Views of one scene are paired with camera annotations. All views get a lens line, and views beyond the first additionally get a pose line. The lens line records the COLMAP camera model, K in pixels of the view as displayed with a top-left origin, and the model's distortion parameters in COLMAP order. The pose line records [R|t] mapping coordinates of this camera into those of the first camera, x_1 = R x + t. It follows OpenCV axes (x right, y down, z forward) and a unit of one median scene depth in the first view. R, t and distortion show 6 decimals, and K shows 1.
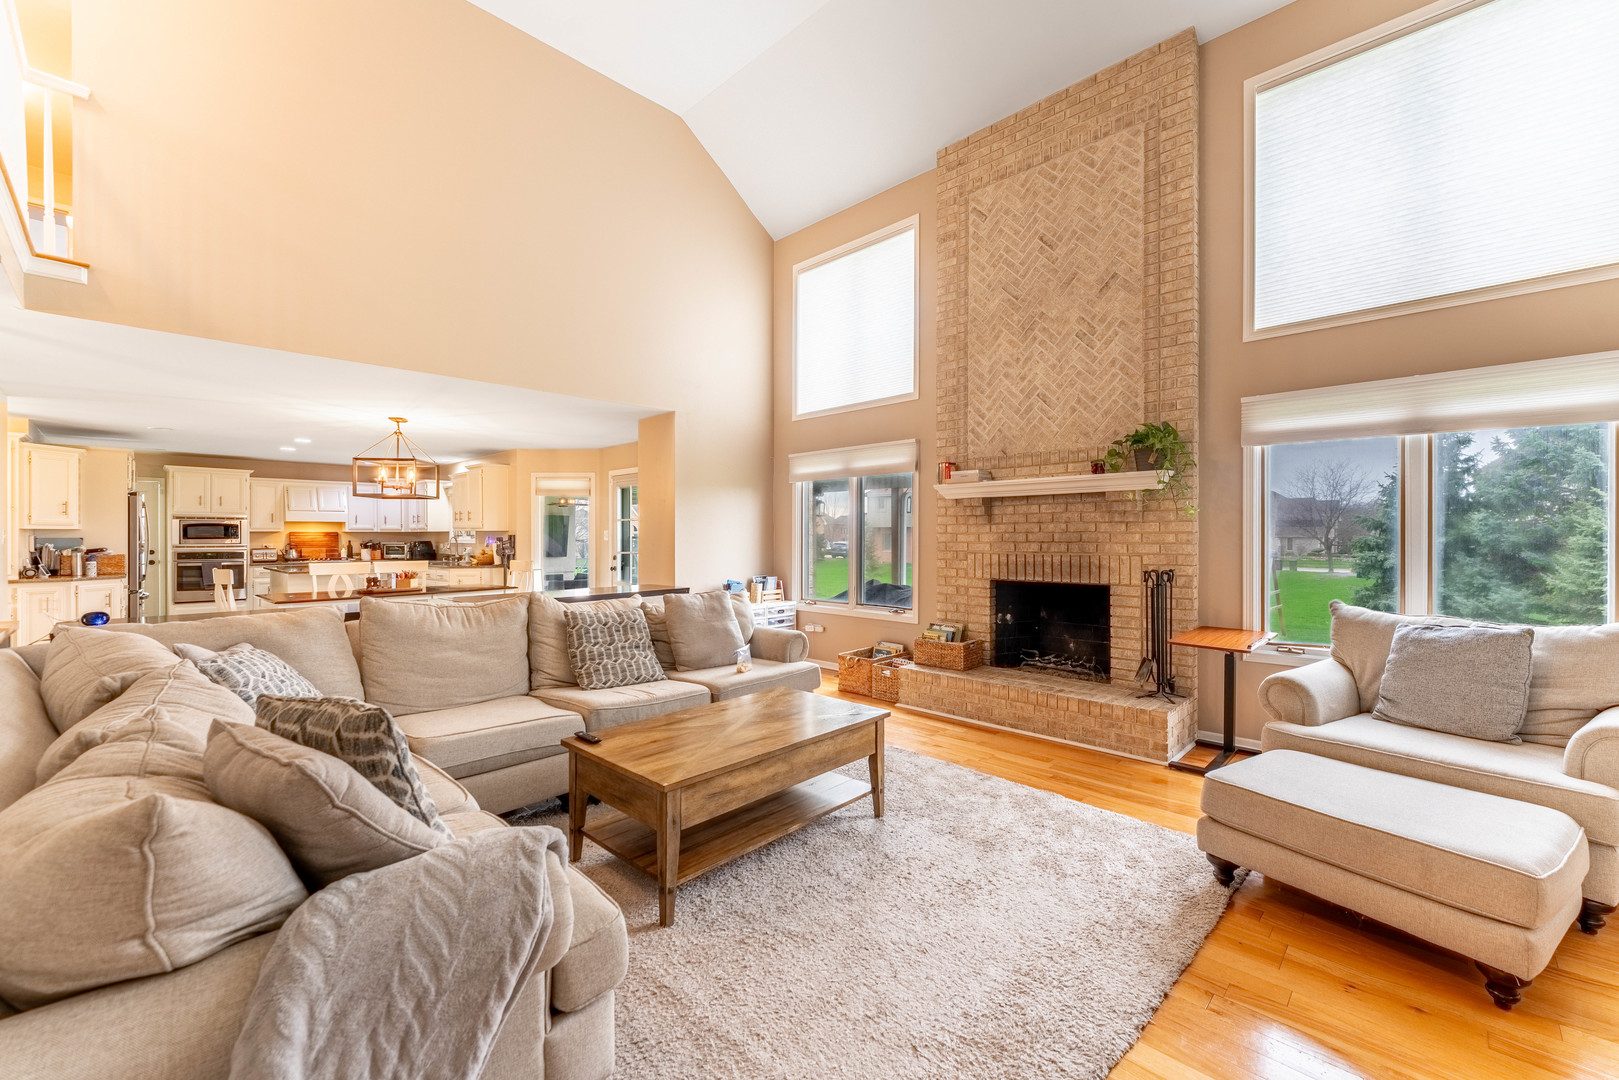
lens RADIAL K [[660.2, 0, 817.4], [0, 660.2, 534.6], [0, 0, 1]] dist [-0.001864, -0.000138]
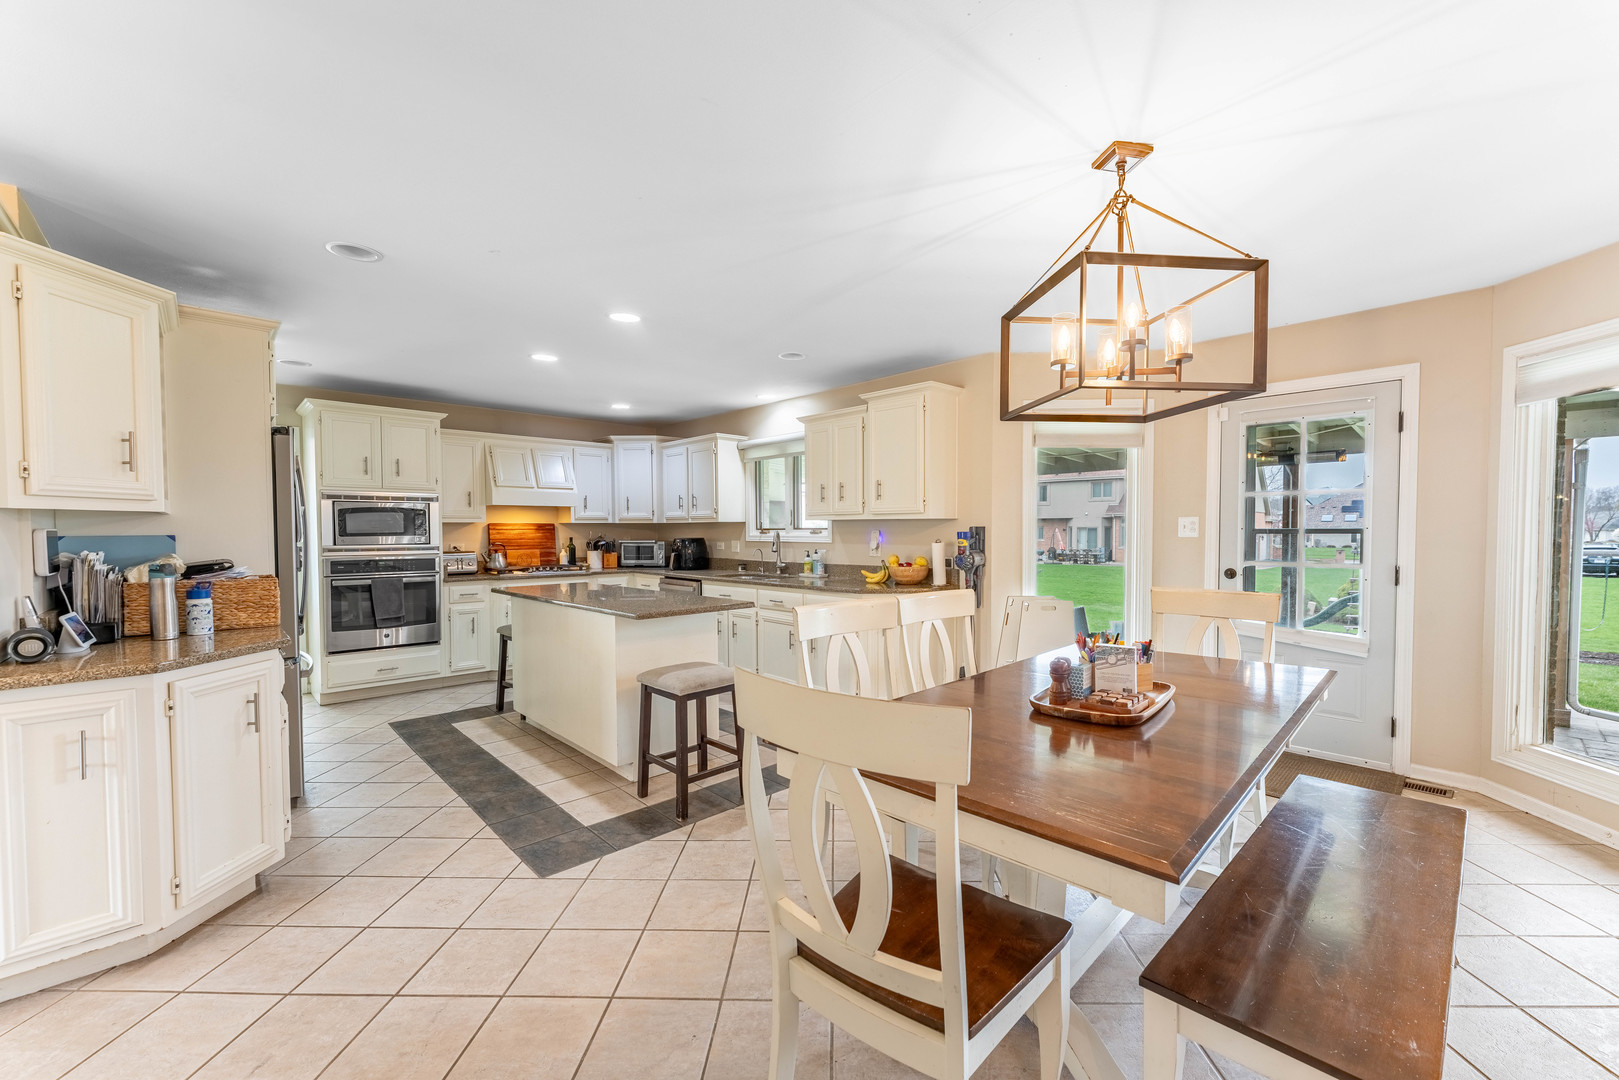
lens RADIAL K [[660.2, 0, 809.7], [0, 660.2, 551.2], [0, 0, 1]] dist [-0.001864, -0.000138]
pose [[0.998281, 0.000357, -0.058608, -0.526689], [0.001695, 0.999387, 0.034967, 0.001050], [0.058585, -0.035006, 0.997668, 0.464162]]
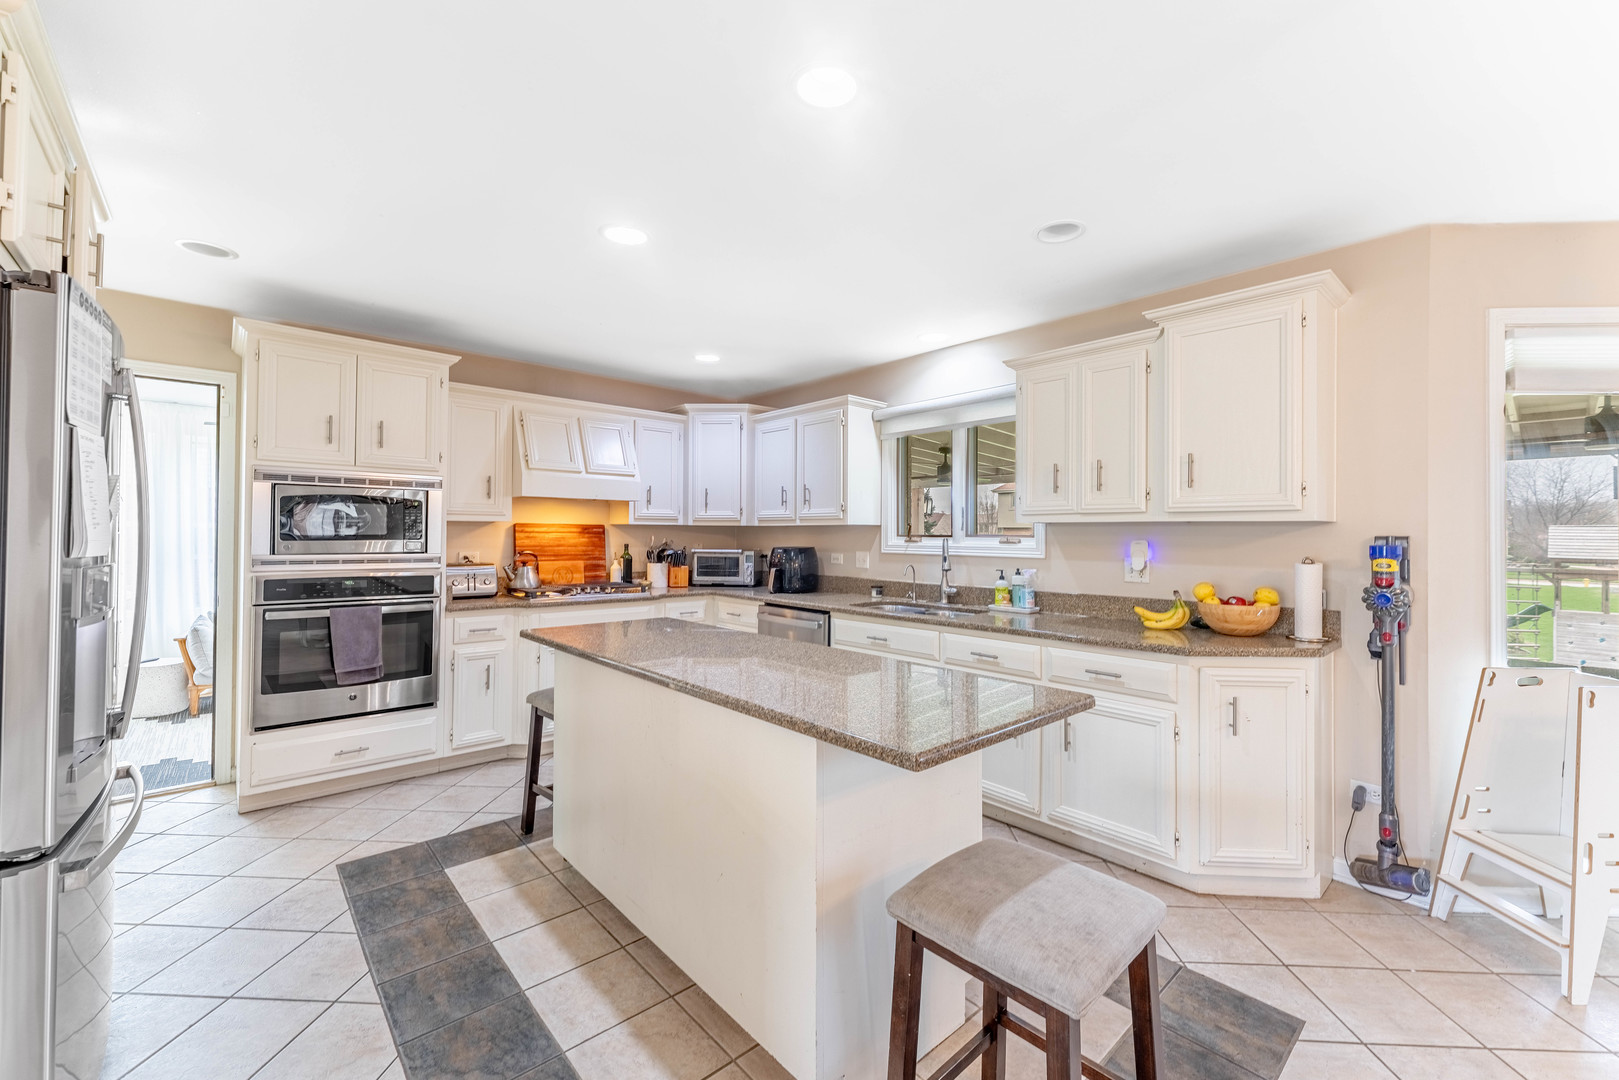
lens RADIAL K [[660.2, 0, 808.1], [0, 660.2, 527.2], [0, 0, 1]] dist [-0.001864, -0.000138]
pose [[0.996528, 0.008192, -0.082859, -0.643779], [-0.009123, 0.999899, -0.010859, 0.001688], [0.082762, 0.011577, 0.996502, 0.662707]]
